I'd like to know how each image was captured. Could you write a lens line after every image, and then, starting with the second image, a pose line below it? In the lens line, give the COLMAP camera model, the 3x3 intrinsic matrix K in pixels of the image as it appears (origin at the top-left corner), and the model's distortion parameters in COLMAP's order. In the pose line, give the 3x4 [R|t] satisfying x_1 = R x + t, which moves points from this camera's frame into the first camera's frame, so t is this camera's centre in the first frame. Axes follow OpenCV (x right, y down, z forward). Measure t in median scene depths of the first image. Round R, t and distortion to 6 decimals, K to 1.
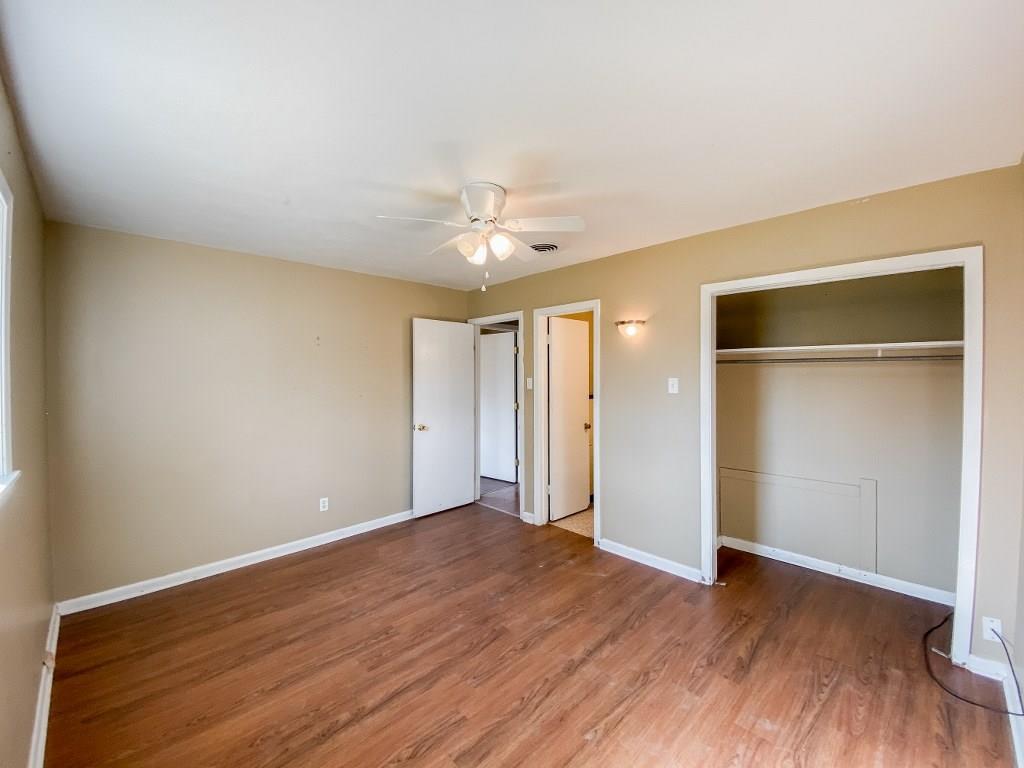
lens RADIAL K [[418.3, 0, 508.7], [0, 418.3, 378.8], [0, 0, 1]] dist [0.026884, -0.022653]
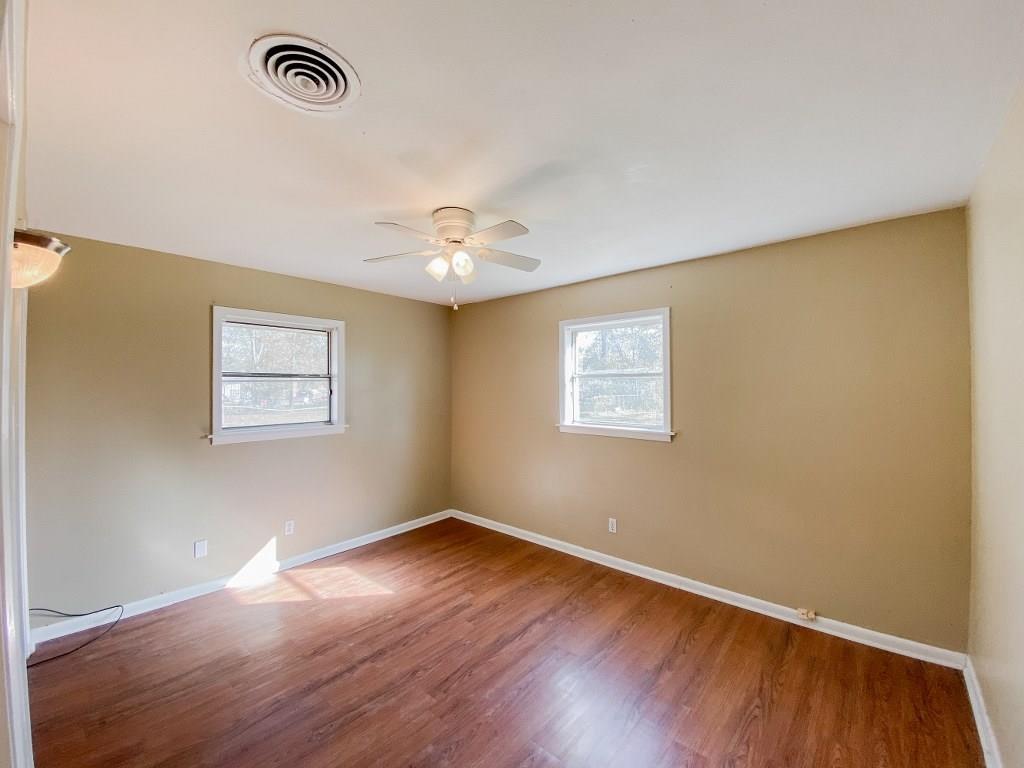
lens RADIAL K [[418.3, 0, 508.7], [0, 418.3, 378.8], [0, 0, 1]] dist [0.026884, -0.022653]
pose [[-0.997031, 0.008910, -0.076480, -0.102413], [0.009668, 0.999908, -0.009544, -0.025994], [0.076388, -0.010255, -0.997025, 1.866992]]
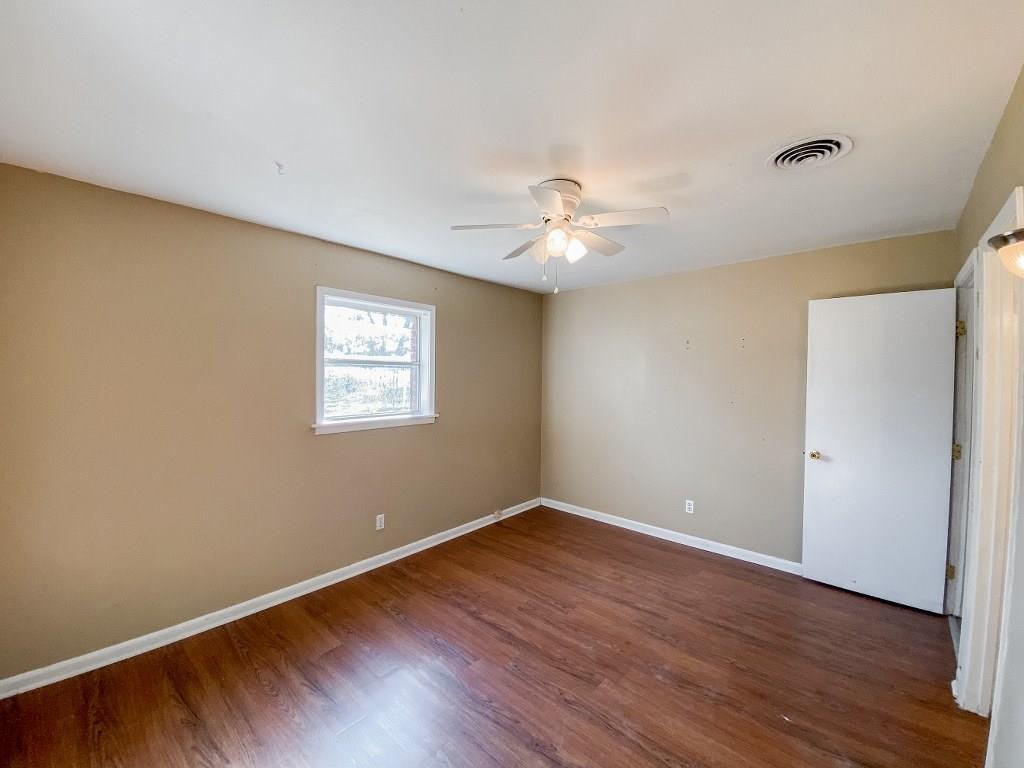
lens RADIAL K [[418.3, 0, 508.7], [0, 418.3, 378.8], [0, 0, 1]] dist [0.026884, -0.022653]
pose [[0.064754, 0.022183, -0.997655, 0.813049], [-0.018136, 0.999614, 0.021050, -0.030886], [0.997736, 0.016731, 0.065131, 0.762261]]
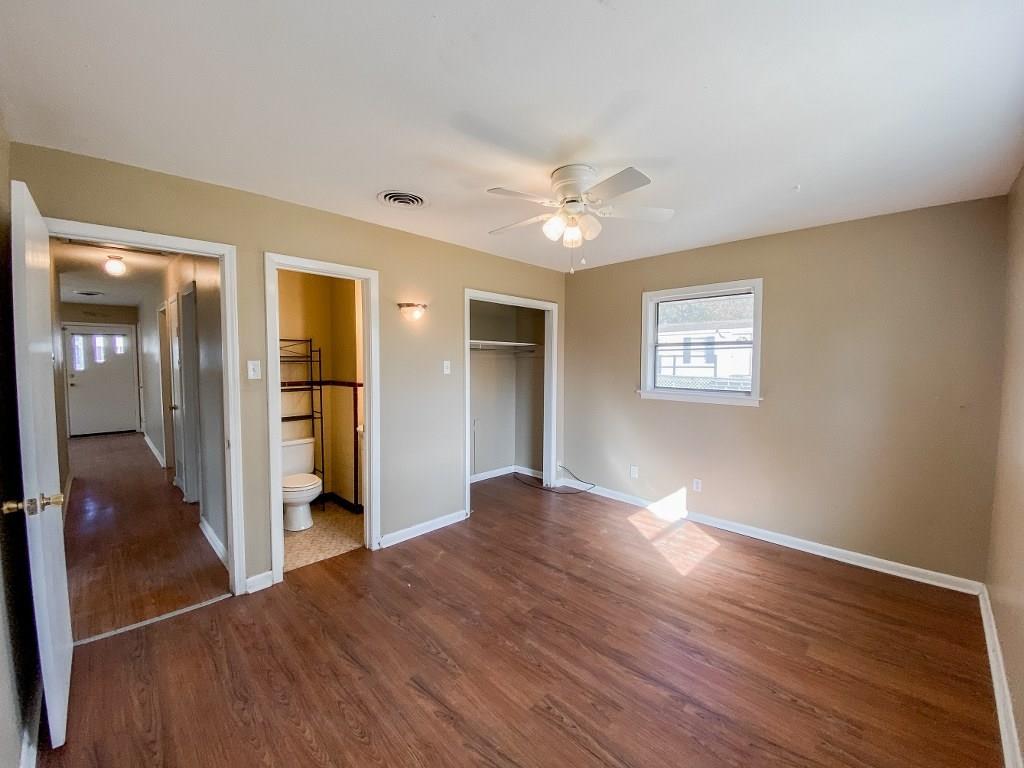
lens RADIAL K [[418.3, 0, 508.7], [0, 418.3, 378.8], [0, 0, 1]] dist [0.026884, -0.022653]
pose [[-0.009519, -0.045660, 0.998912, -0.991131], [0.007505, 0.998926, 0.045732, -0.004810], [-0.999927, 0.007932, -0.009166, 1.066108]]
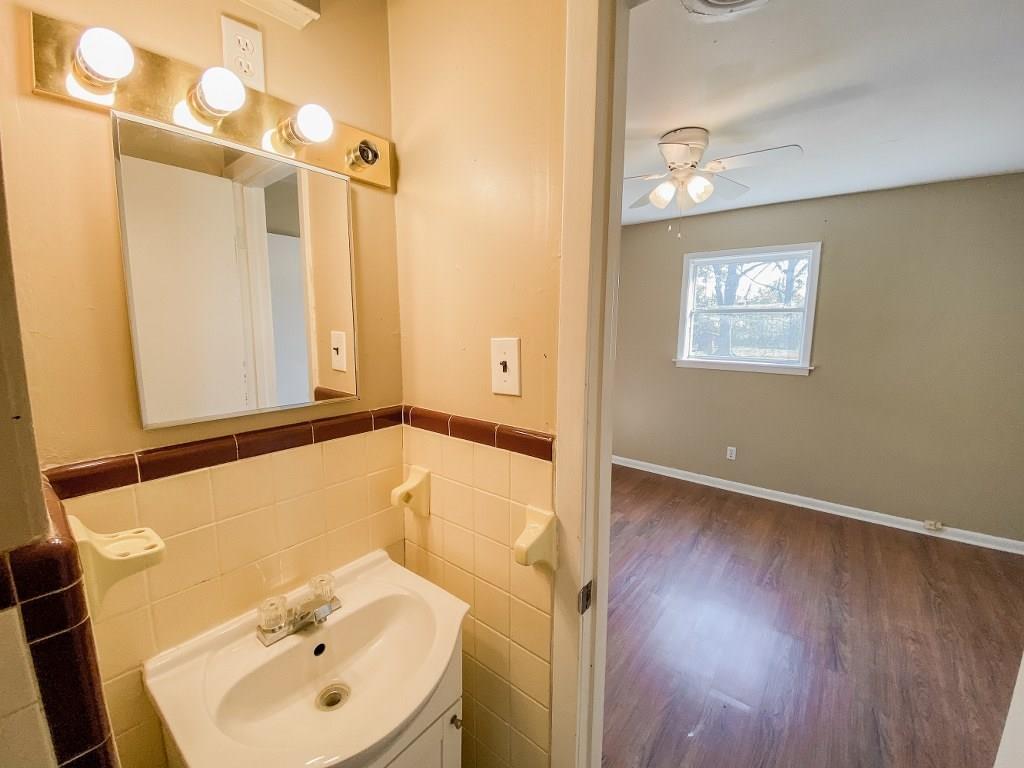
lens RADIAL K [[418.3, 0, 508.7], [0, 418.3, 378.8], [0, 0, 1]] dist [0.026884, -0.022653]
pose [[-0.992204, 0.013769, -0.123860, 0.437114], [-0.003563, 0.990337, 0.138636, -0.013690], [0.124572, 0.137996, -0.982567, 1.829359]]
